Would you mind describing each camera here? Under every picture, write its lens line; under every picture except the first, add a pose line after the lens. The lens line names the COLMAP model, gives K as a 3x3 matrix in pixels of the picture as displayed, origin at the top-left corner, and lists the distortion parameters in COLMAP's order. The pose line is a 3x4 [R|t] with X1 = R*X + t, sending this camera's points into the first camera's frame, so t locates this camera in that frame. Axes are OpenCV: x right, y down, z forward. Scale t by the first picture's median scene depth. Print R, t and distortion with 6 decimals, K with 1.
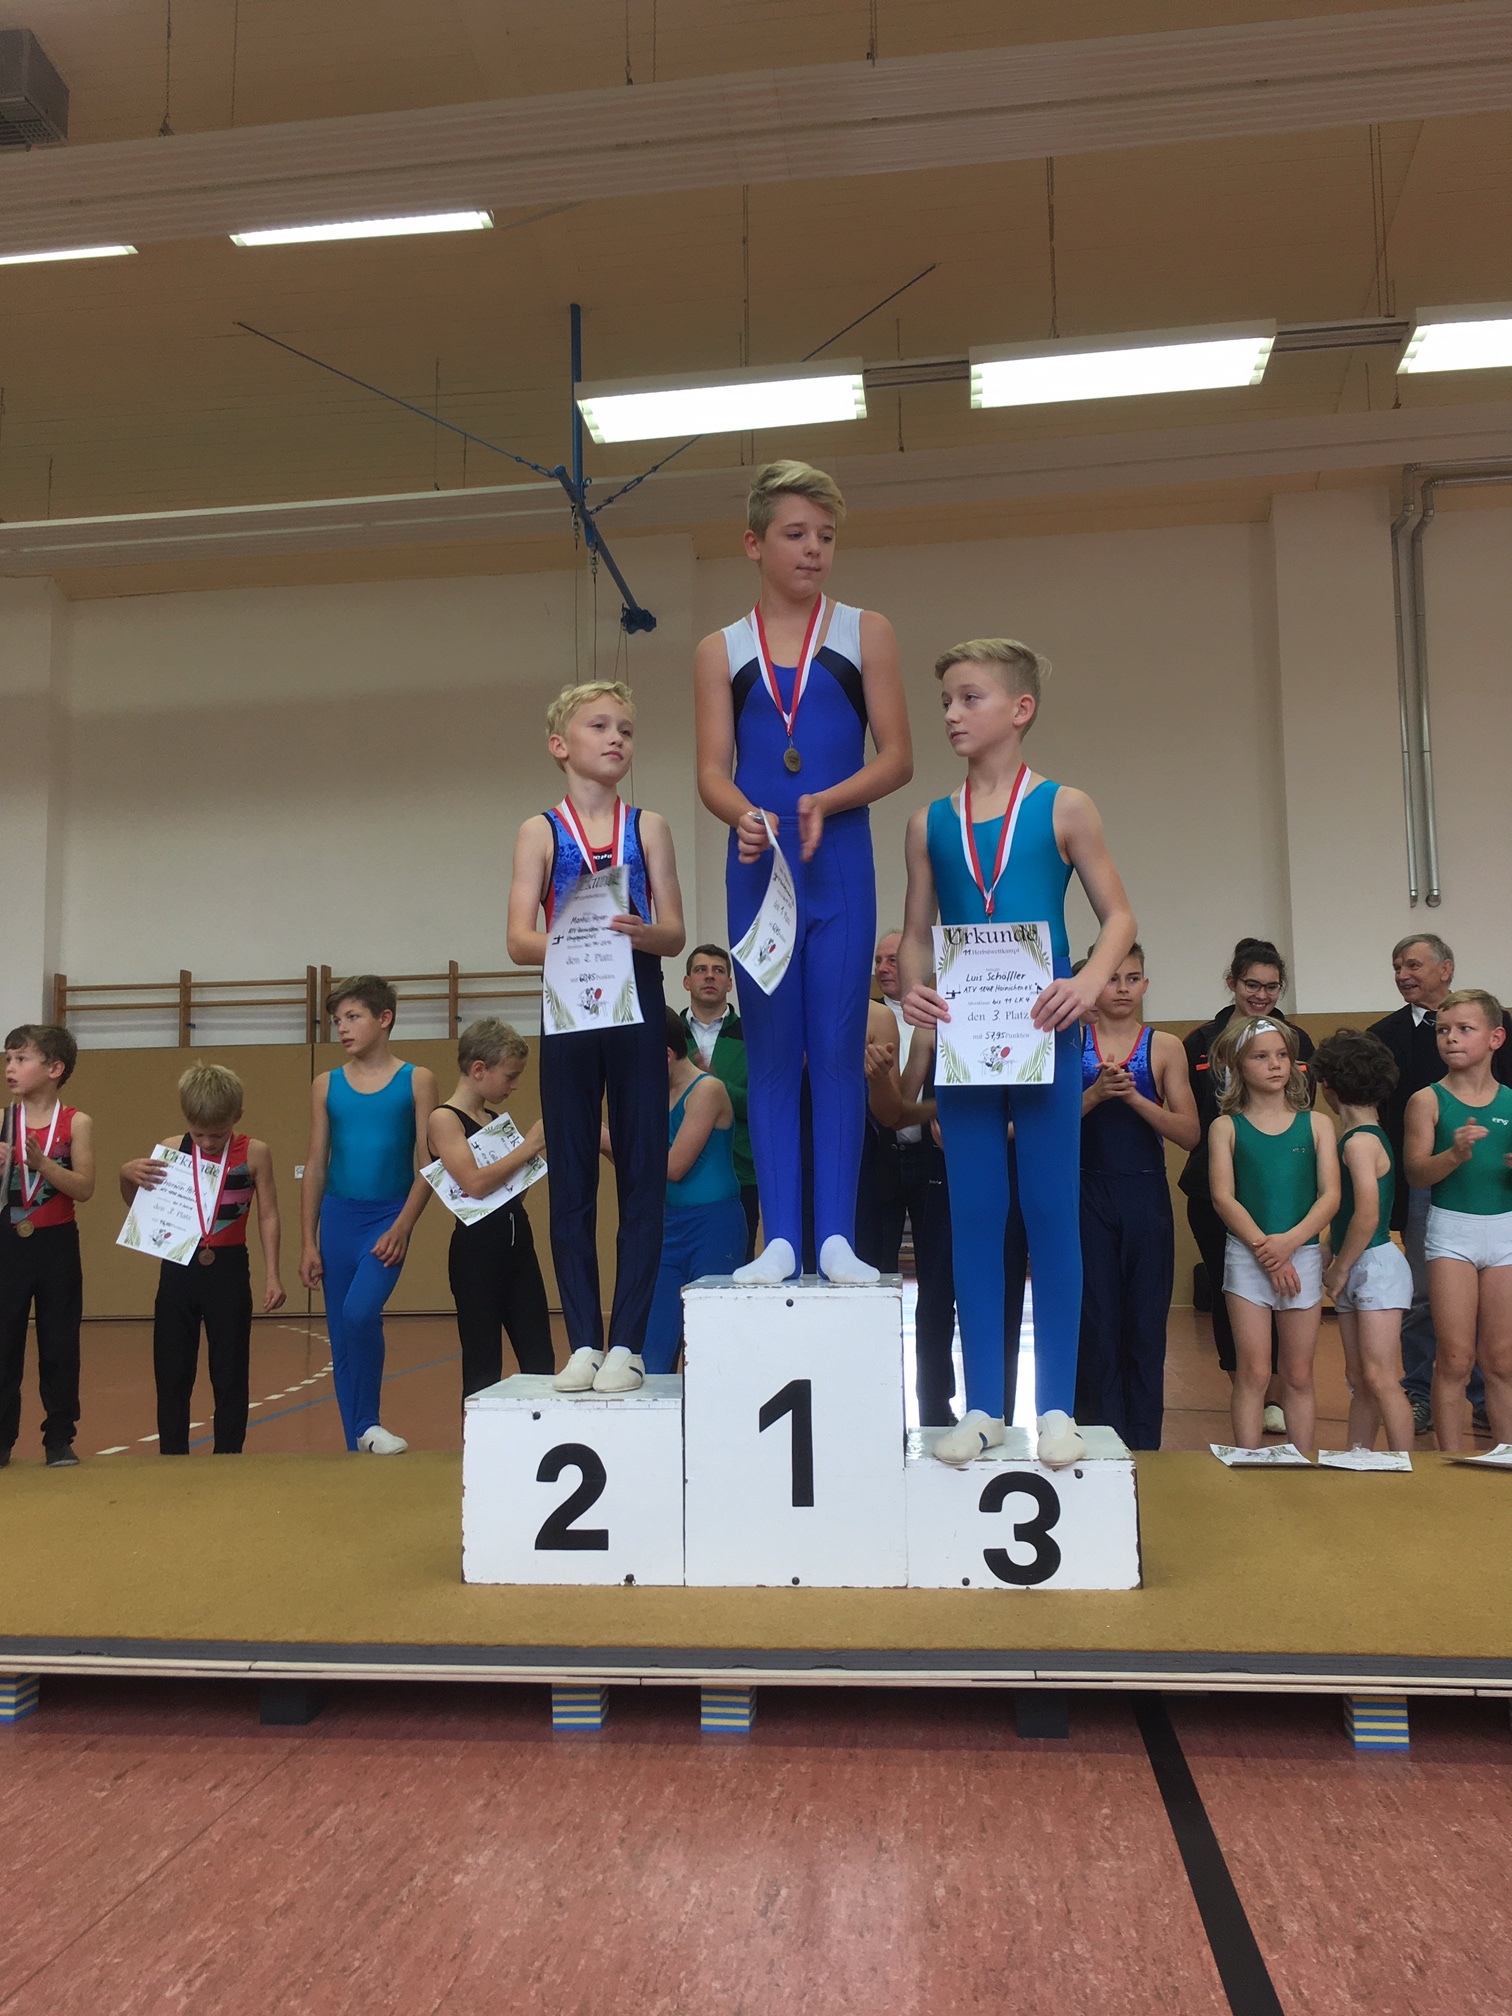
lens RADIAL K [[1661.8, 0, 688.6], [0, 1661.8, 1022.0], [0, 0, 1]] dist [0.040965, -0.060953]
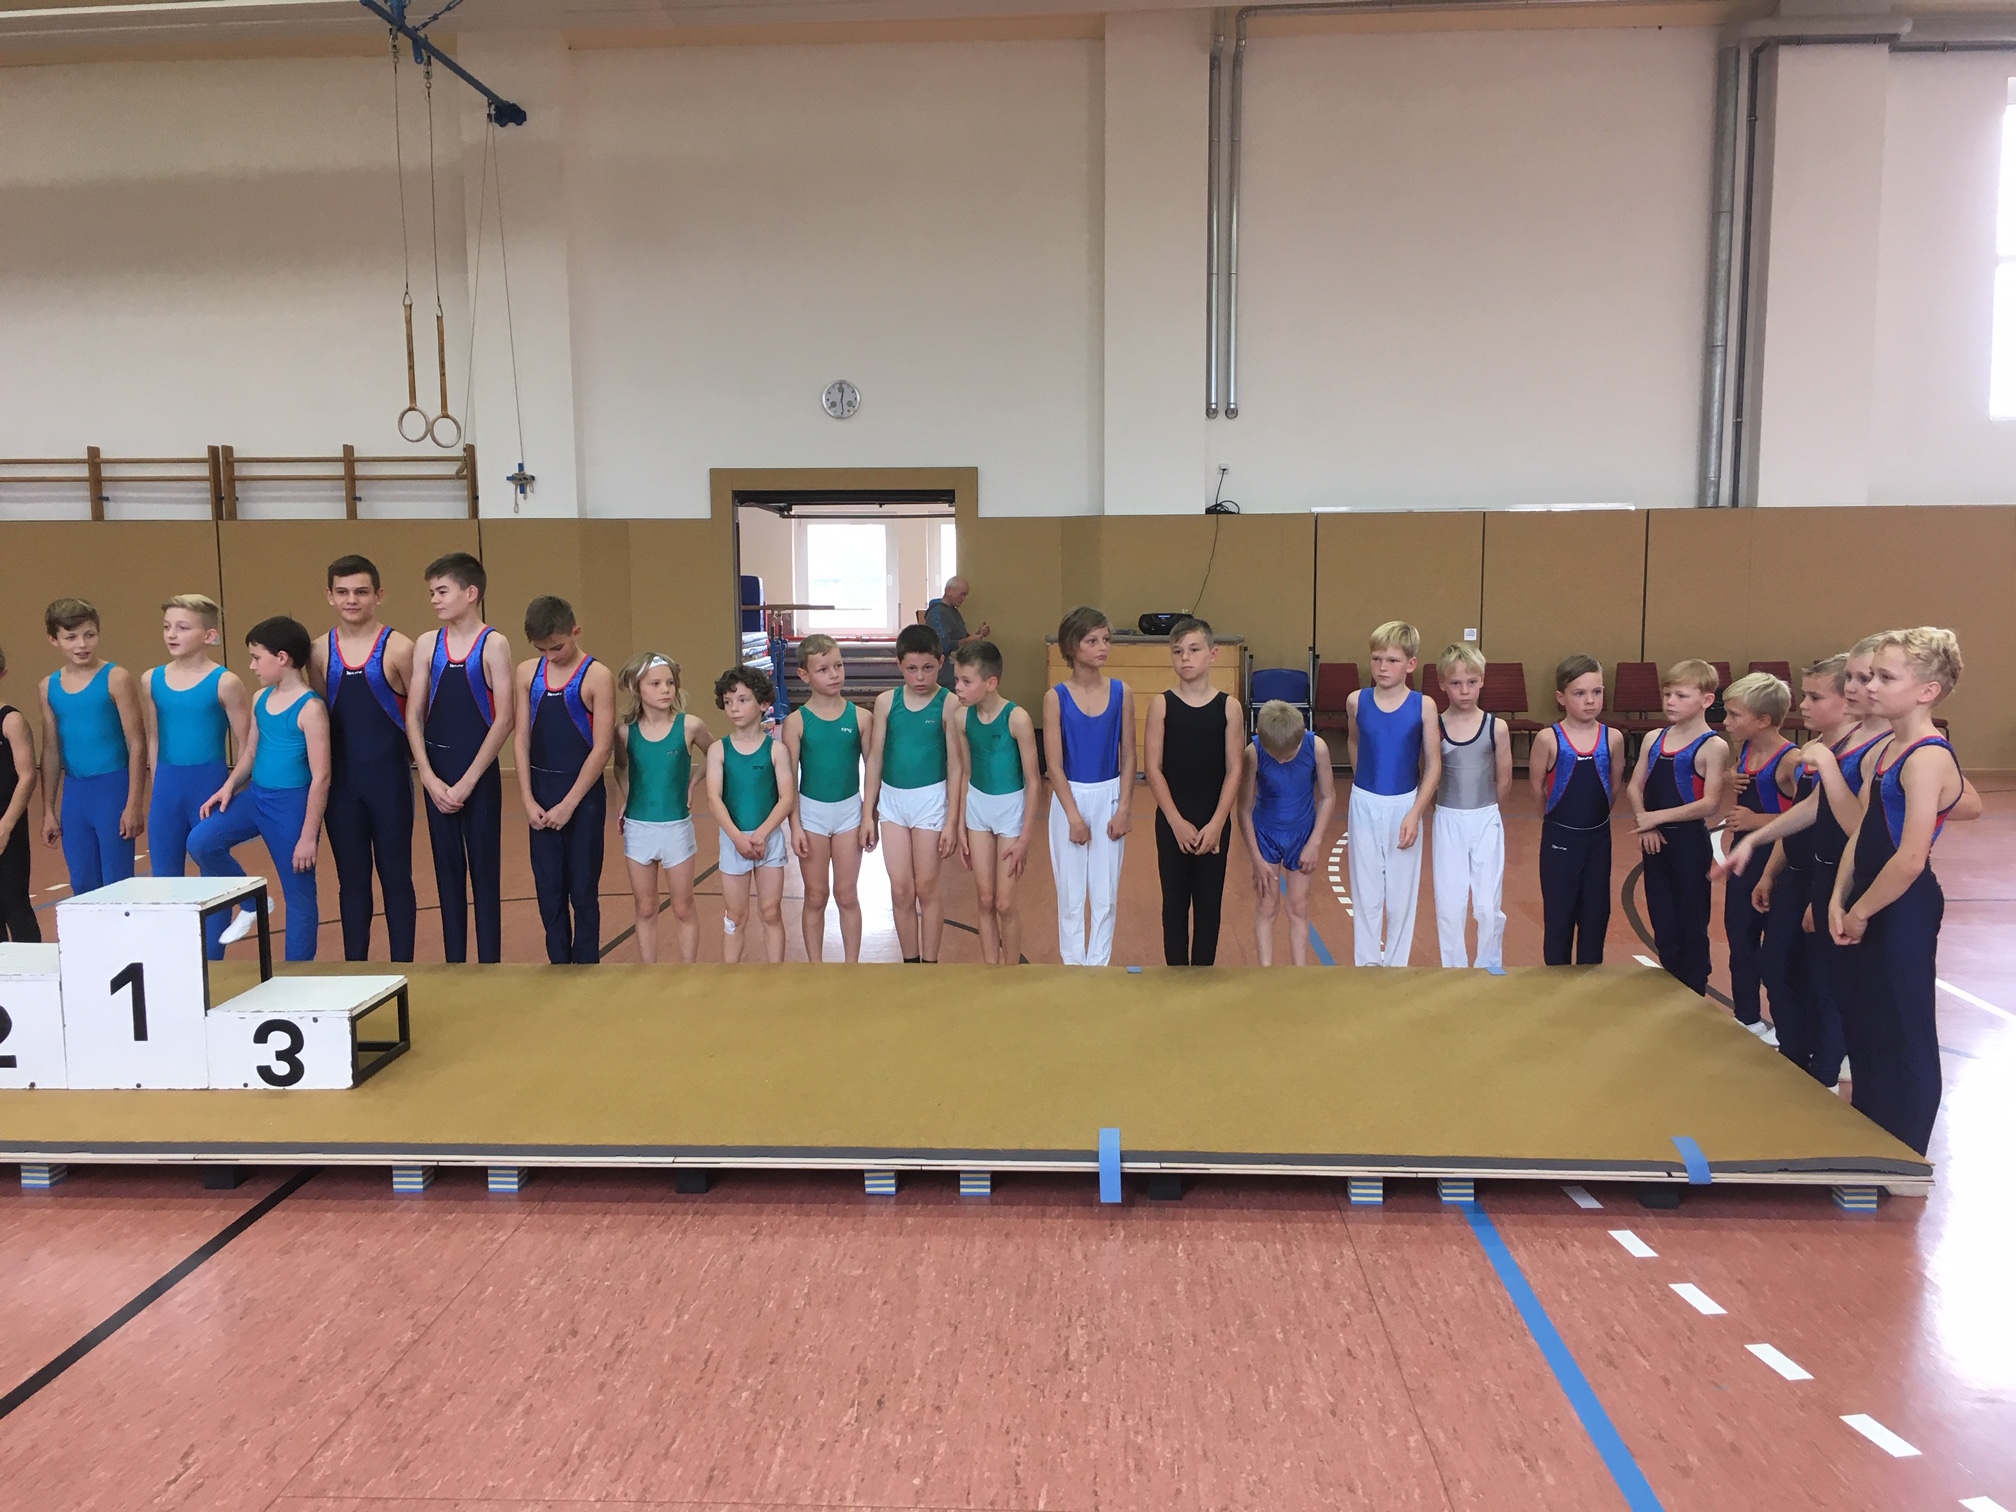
lens RADIAL K [[1661.8, 0, 962.0], [0, 1661.8, 759.0], [0, 0, 1]] dist [0.040965, -0.060953]
pose [[0.997142, 0.003141, 0.075482, 0.705232], [-0.019264, 0.976678, 0.213842, -0.309656], [-0.073050, -0.214685, 0.973948, -0.509498]]
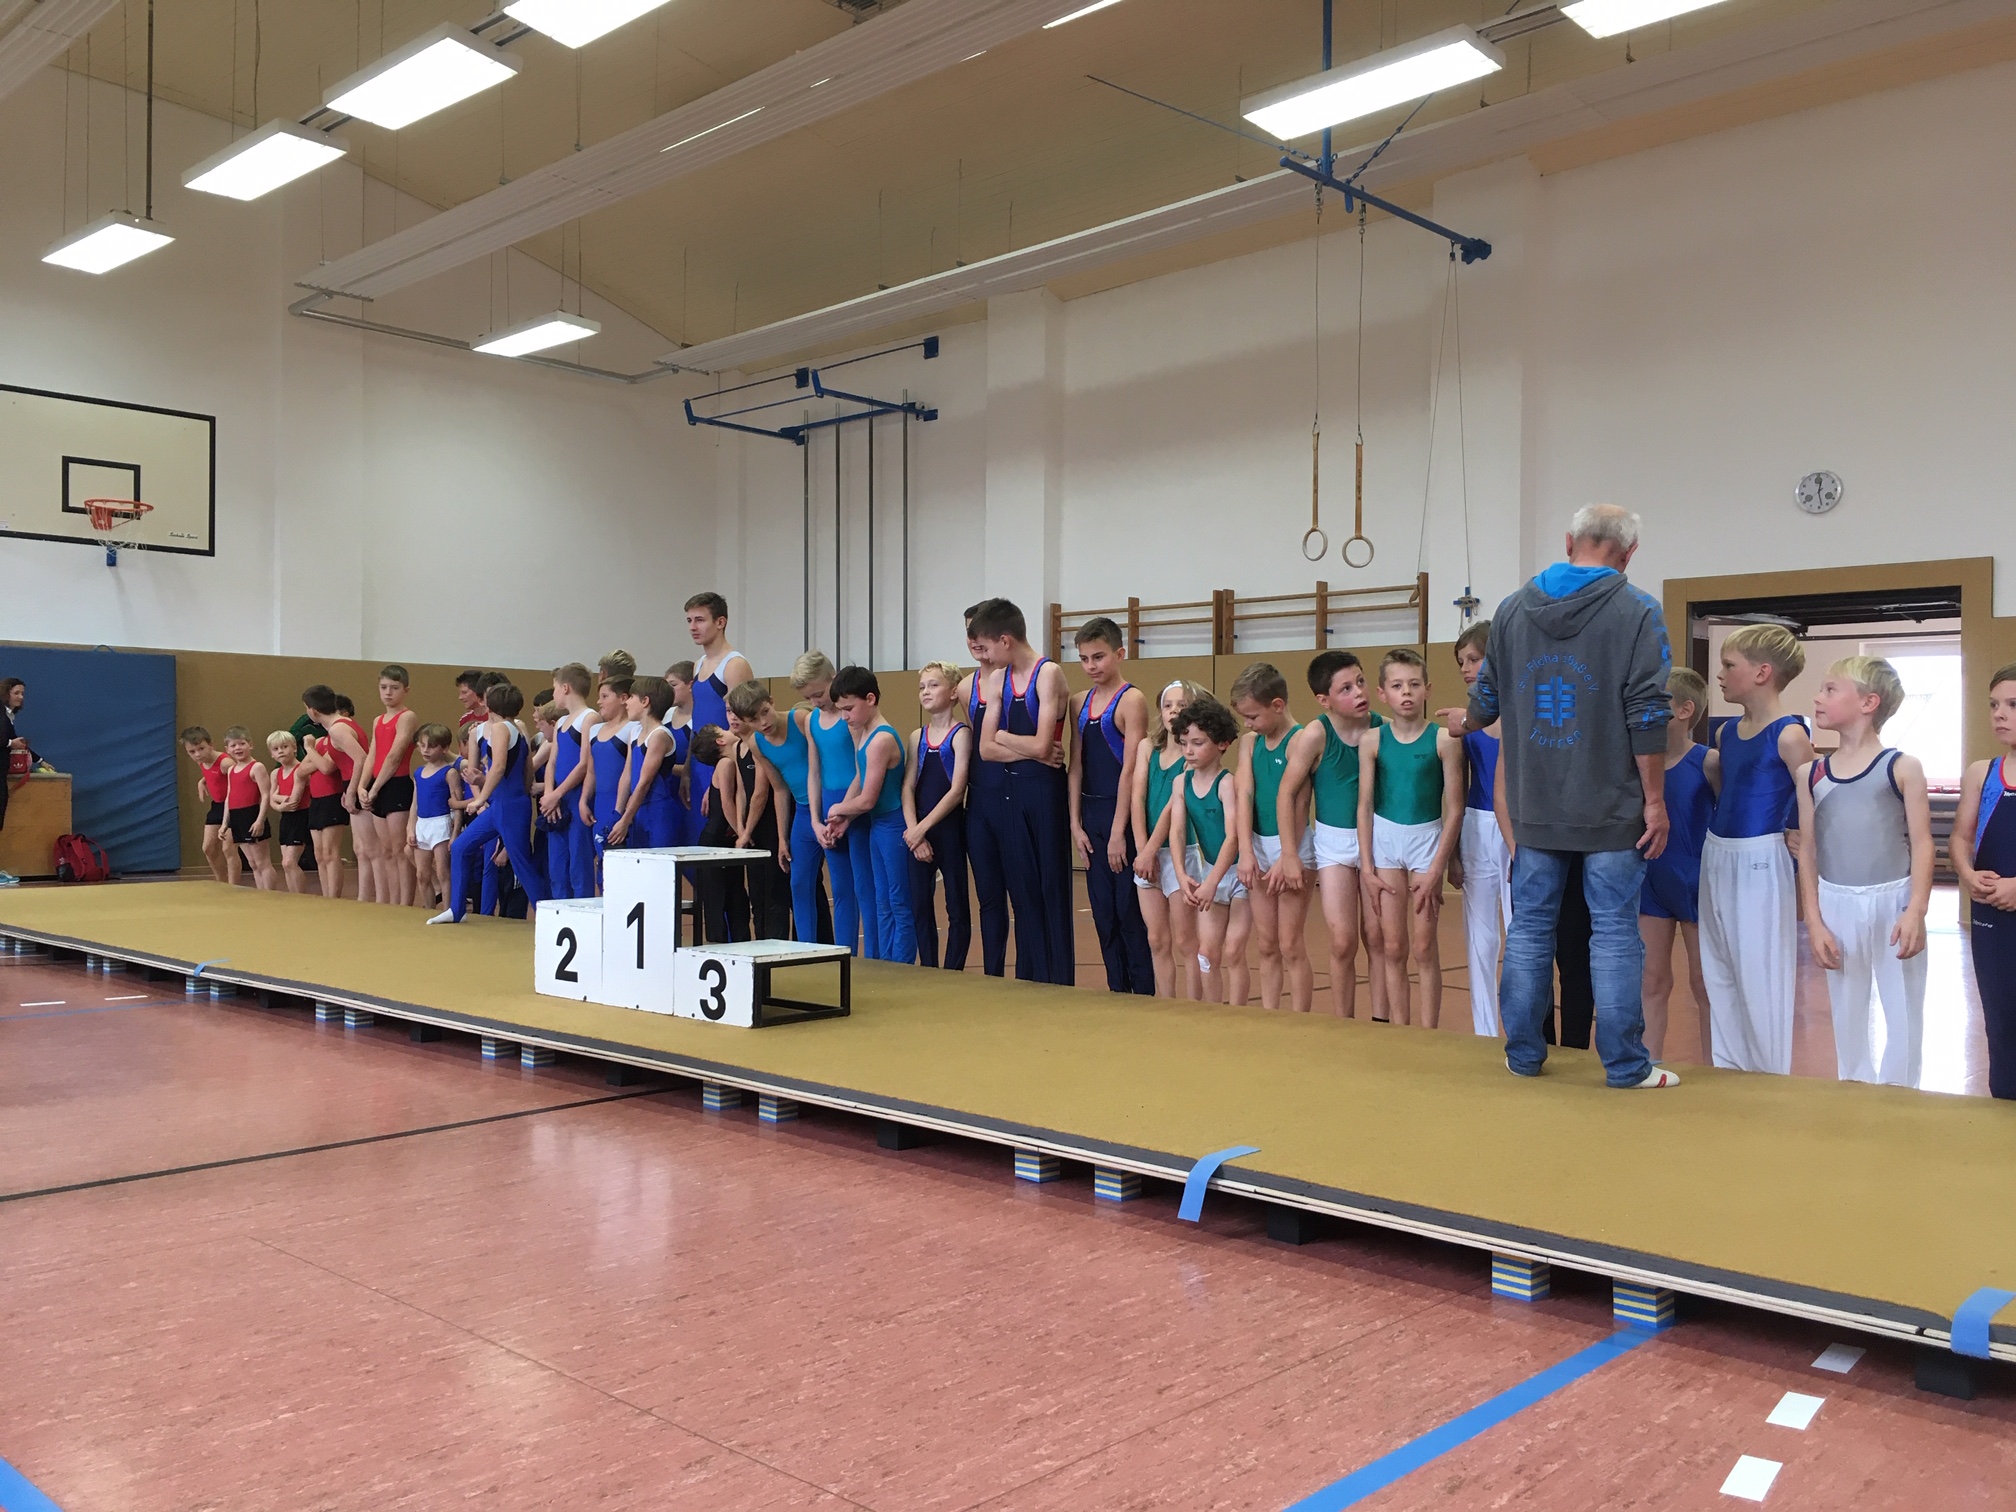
lens RADIAL K [[1661.8, 0, 1029.8], [0, 1661.8, 754.7], [0, 0, 1]] dist [0.040965, -0.060953]
pose [[0.811062, 0.014978, -0.584768, 1.493178], [0.041186, 0.995729, 0.082628, -0.082679], [0.583508, -0.091101, 0.806981, -0.223744]]
